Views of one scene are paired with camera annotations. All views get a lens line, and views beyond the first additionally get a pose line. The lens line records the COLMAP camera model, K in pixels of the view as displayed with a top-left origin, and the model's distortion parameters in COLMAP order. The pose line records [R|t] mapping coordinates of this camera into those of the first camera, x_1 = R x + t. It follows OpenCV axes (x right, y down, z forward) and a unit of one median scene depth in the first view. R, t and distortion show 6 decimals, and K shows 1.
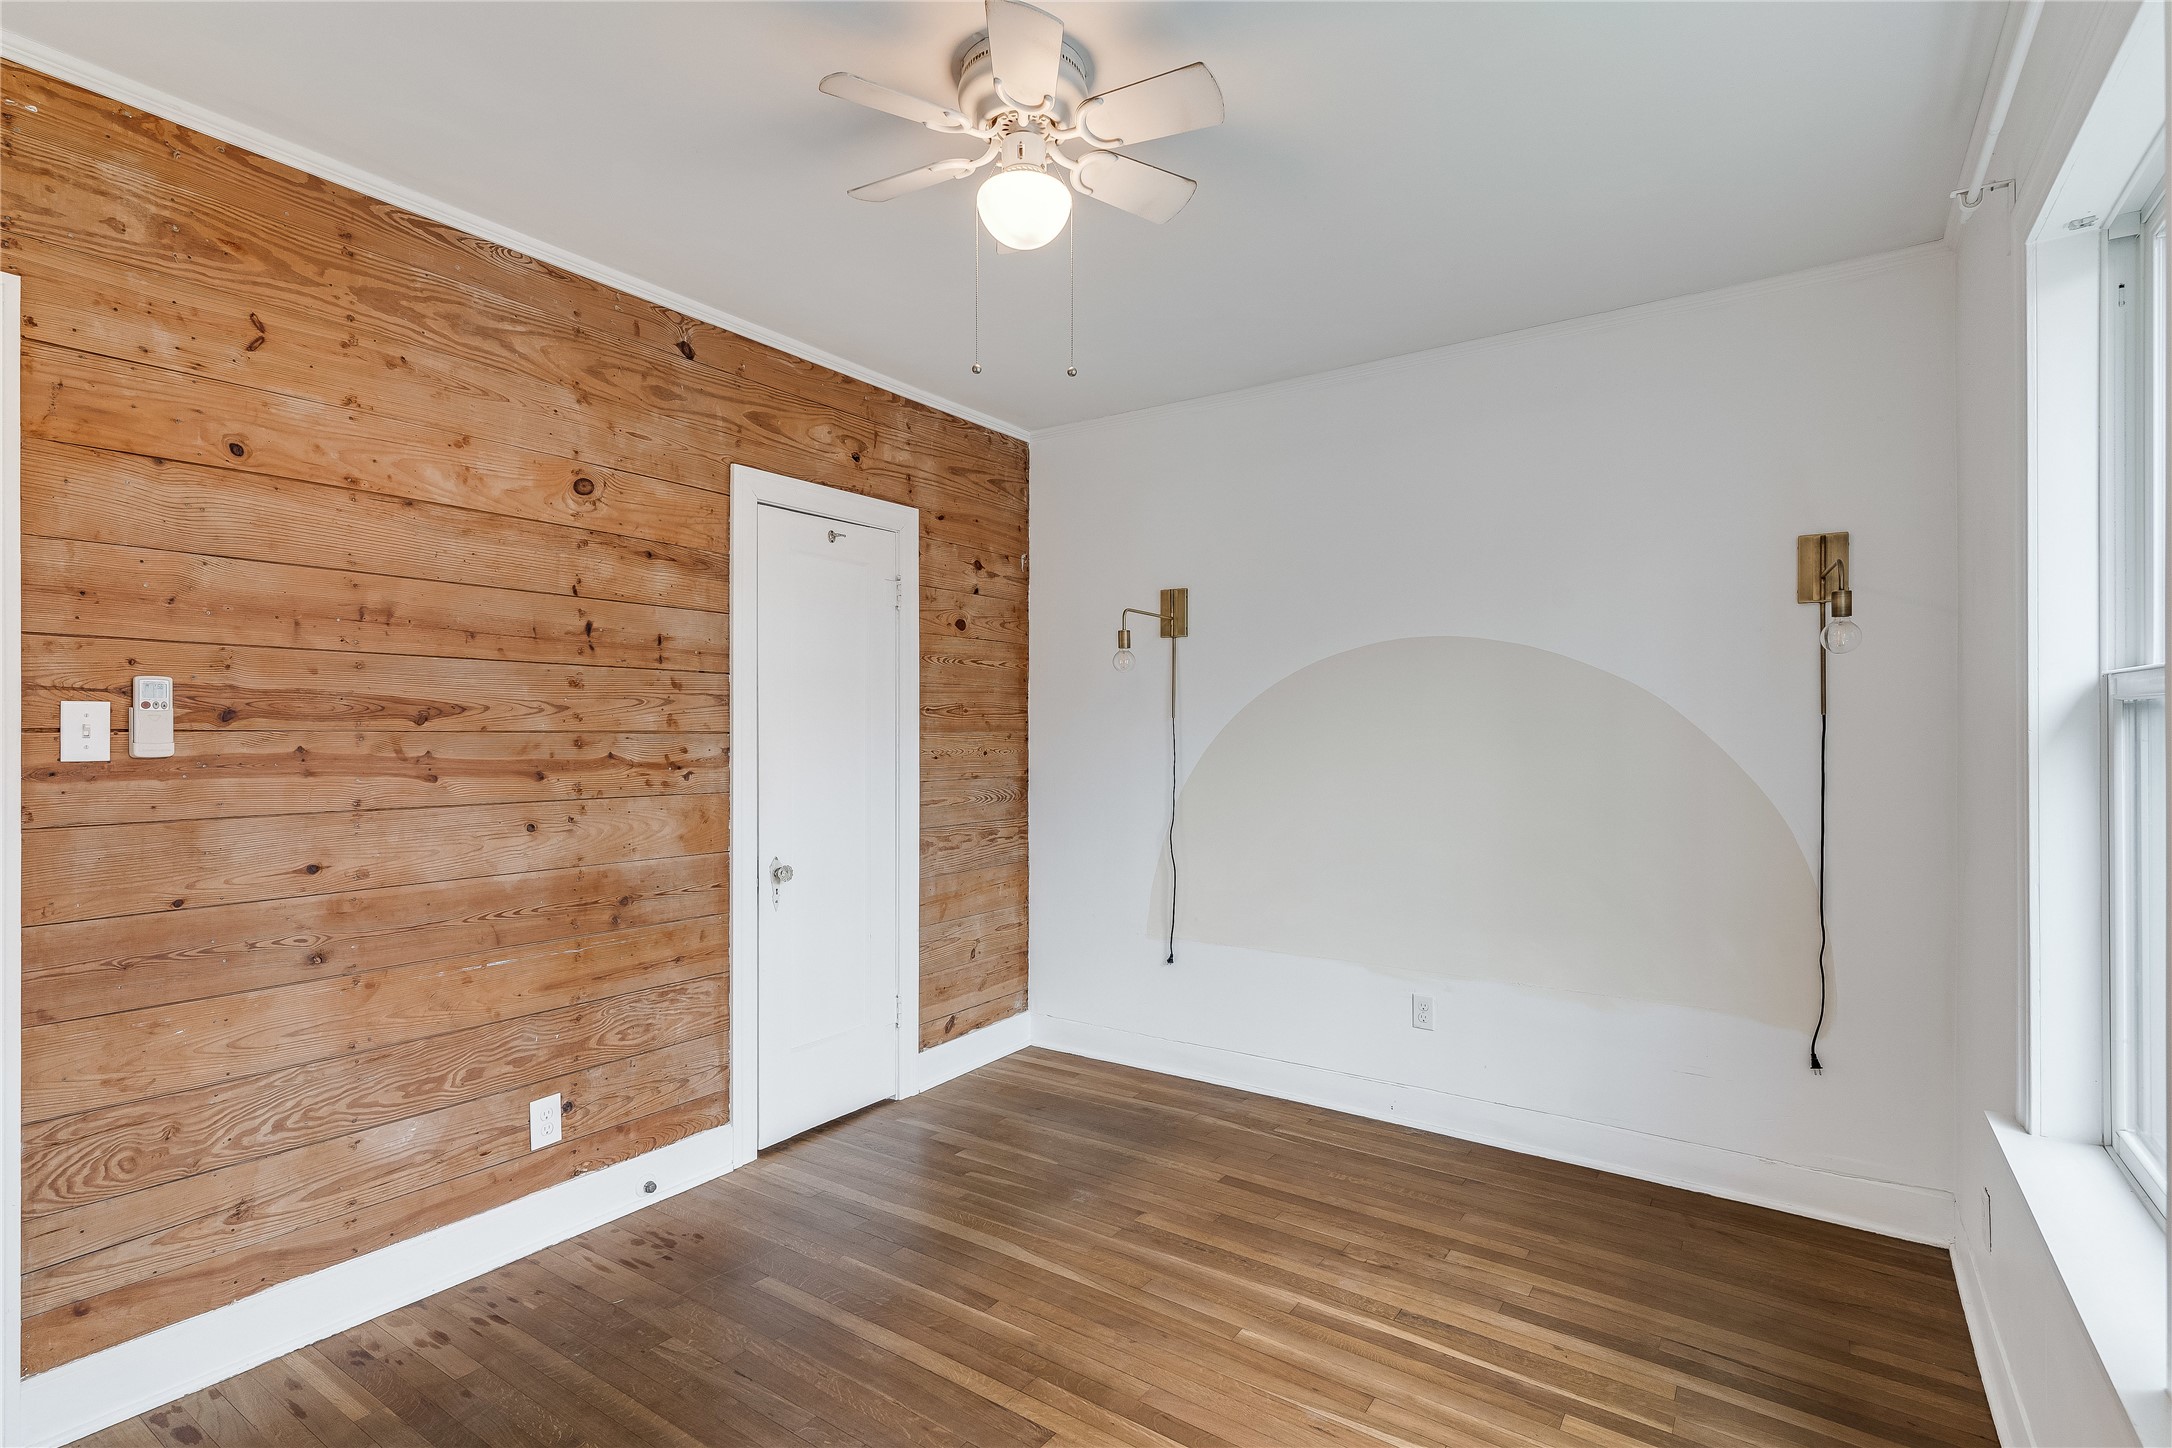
lens RADIAL K [[1035.9, 0, 1057.7], [0, 1035.9, 731.4], [0, 0, 1]] dist [0.003075, 0.000357]
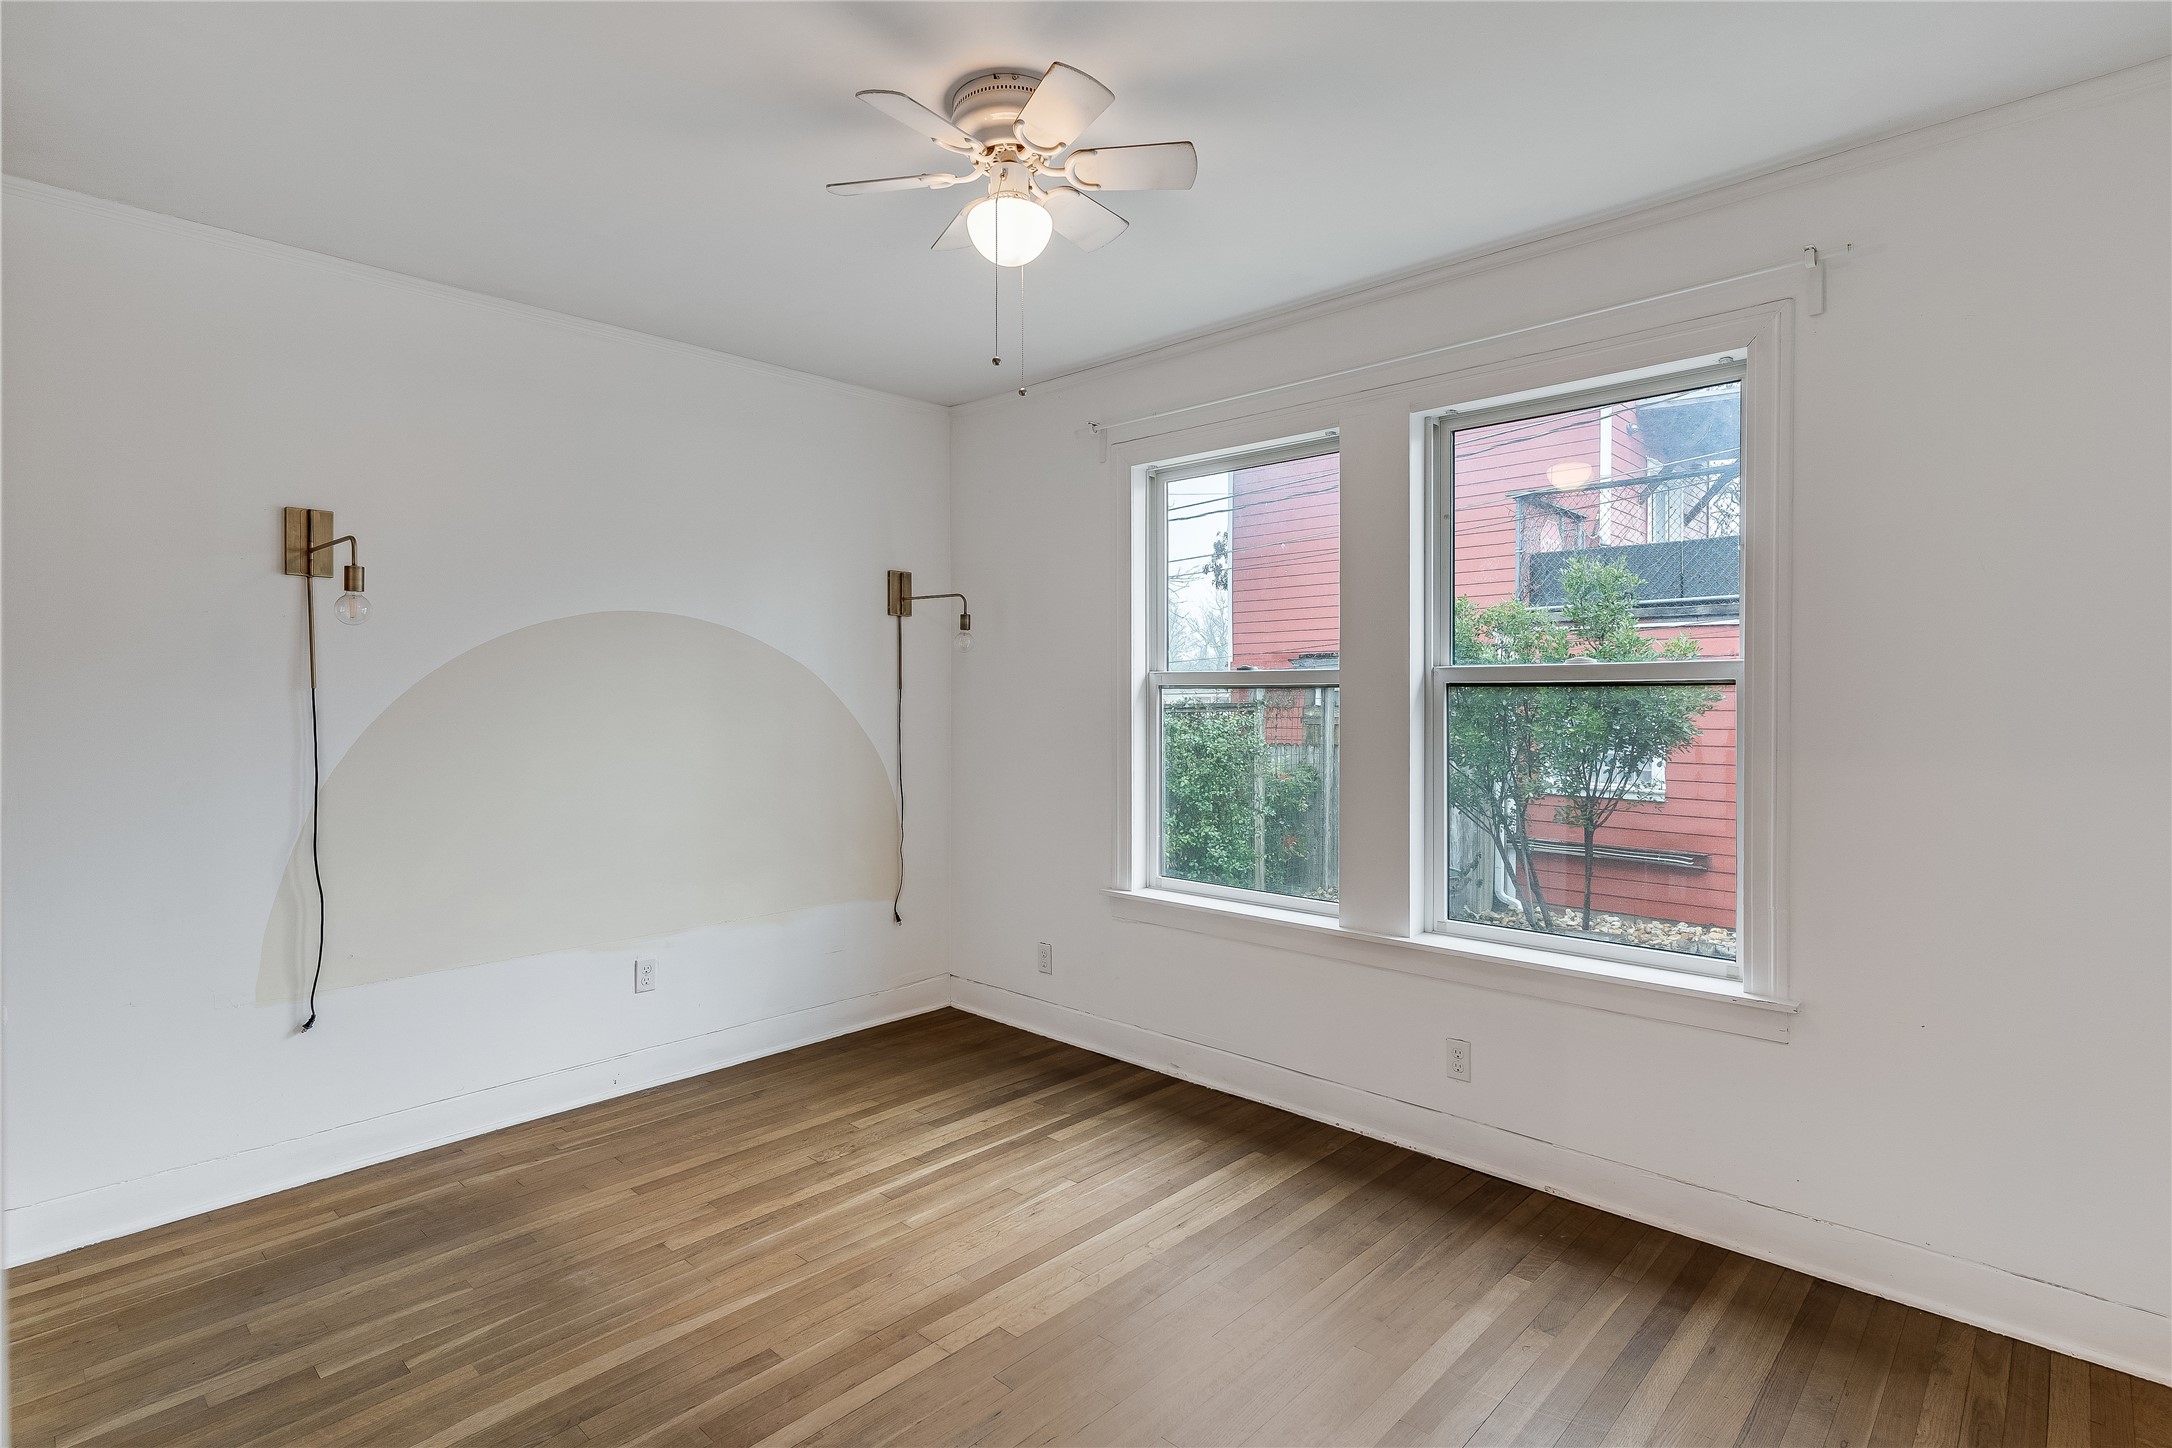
lens RADIAL K [[1067.8, 0, 1075.4], [0, 1067.8, 695.1], [0, 0, 1]] dist [-0.004184, -0.000732]
pose [[0.142117, -0.001939, 0.989848, -0.782778], [0.011378, 0.999935, 0.000325, -0.004138], [-0.989784, 0.011216, 0.142130, 0.517625]]
